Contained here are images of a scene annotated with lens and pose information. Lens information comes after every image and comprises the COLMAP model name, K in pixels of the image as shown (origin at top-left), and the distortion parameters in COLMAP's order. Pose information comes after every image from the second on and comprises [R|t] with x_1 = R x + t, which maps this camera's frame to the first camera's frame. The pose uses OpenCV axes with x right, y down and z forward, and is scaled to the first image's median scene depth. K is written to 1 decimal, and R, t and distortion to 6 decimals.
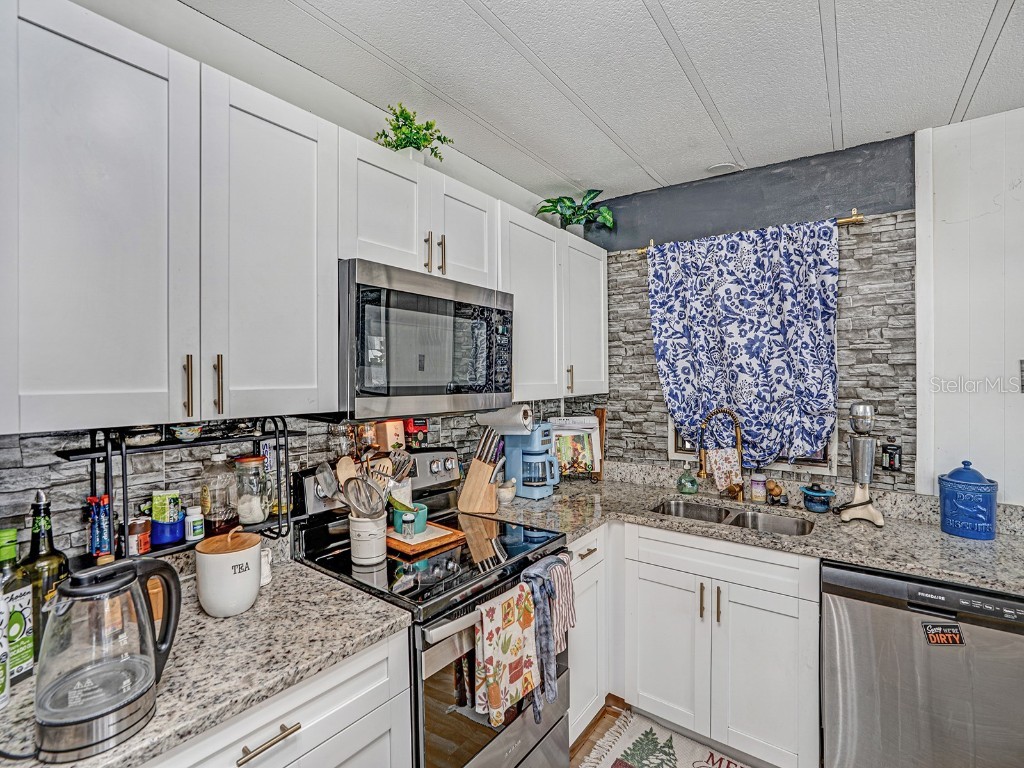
lens RADIAL K [[474.3, 0, 512.0], [0, 474.3, 384.0], [0, 0, 1]] dist [-0.077249, 0.030529]
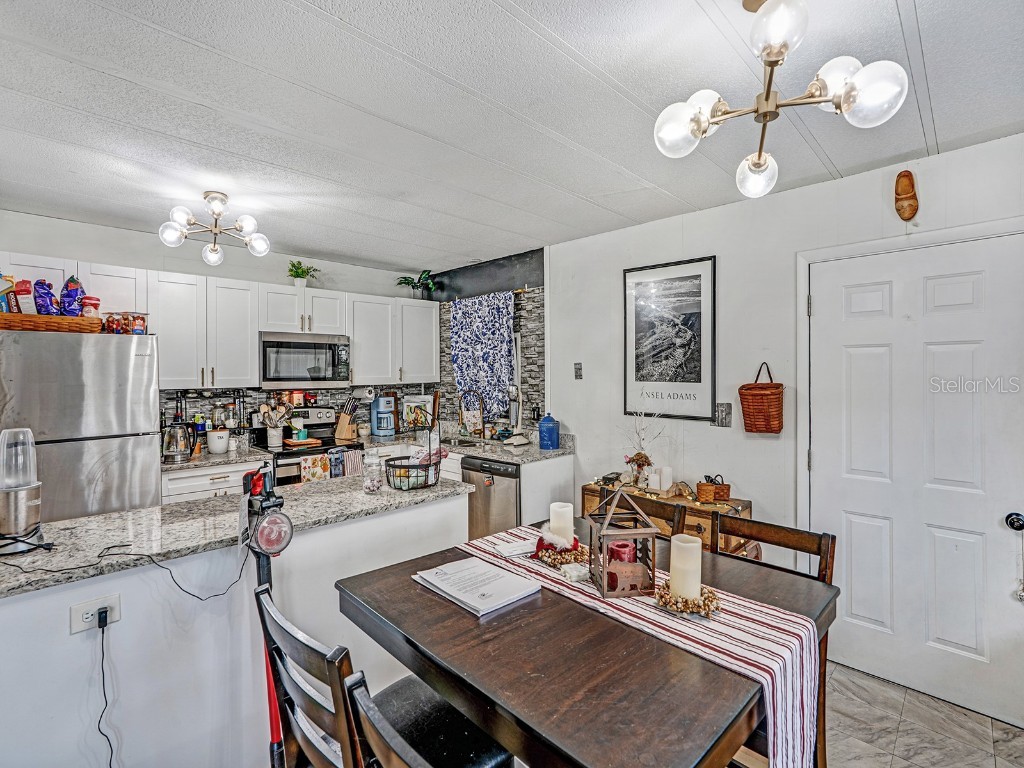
lens RADIAL K [[474.3, 0, 512.0], [0, 474.3, 384.0], [0, 0, 1]] dist [-0.077249, 0.030529]
pose [[0.990066, -0.004117, -0.140542, 1.036783], [0.005017, 0.999969, 0.006048, 0.023331], [0.140513, -0.006693, 0.990056, -1.035958]]
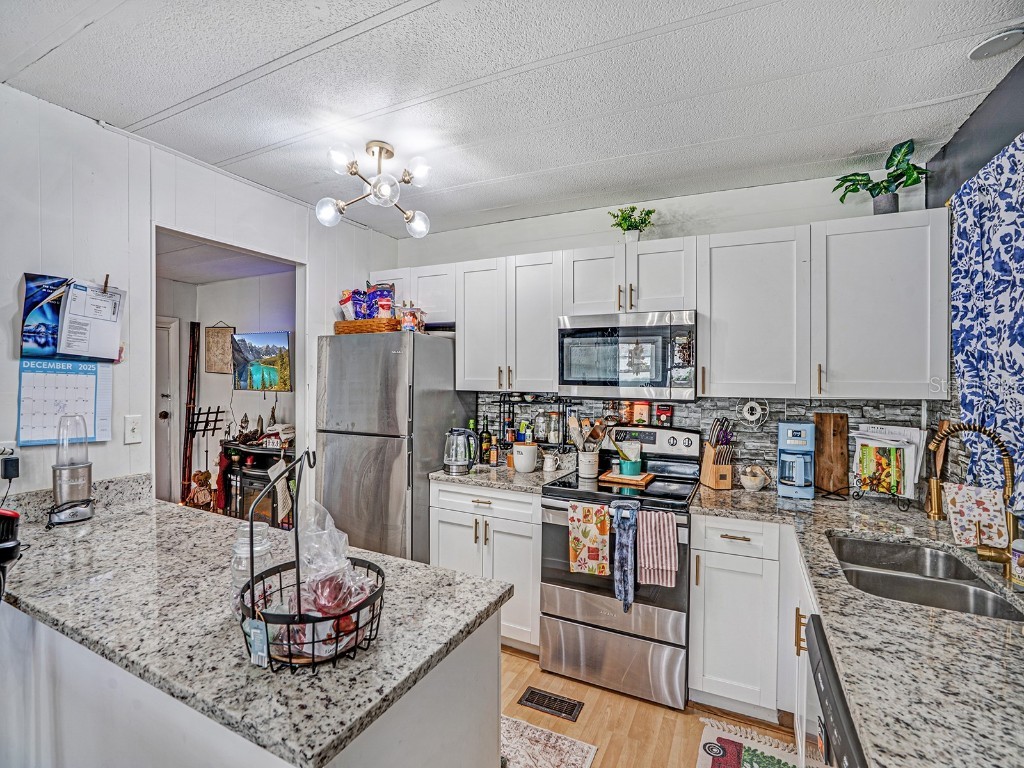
lens RADIAL K [[474.3, 0, 512.0], [0, 474.3, 384.0], [0, 0, 1]] dist [-0.077249, 0.030529]
pose [[0.180580, 0.011377, -0.983495, 1.121646], [-0.025342, 0.999655, 0.006911, 0.010298], [0.983234, 0.023676, 0.180806, 0.289823]]
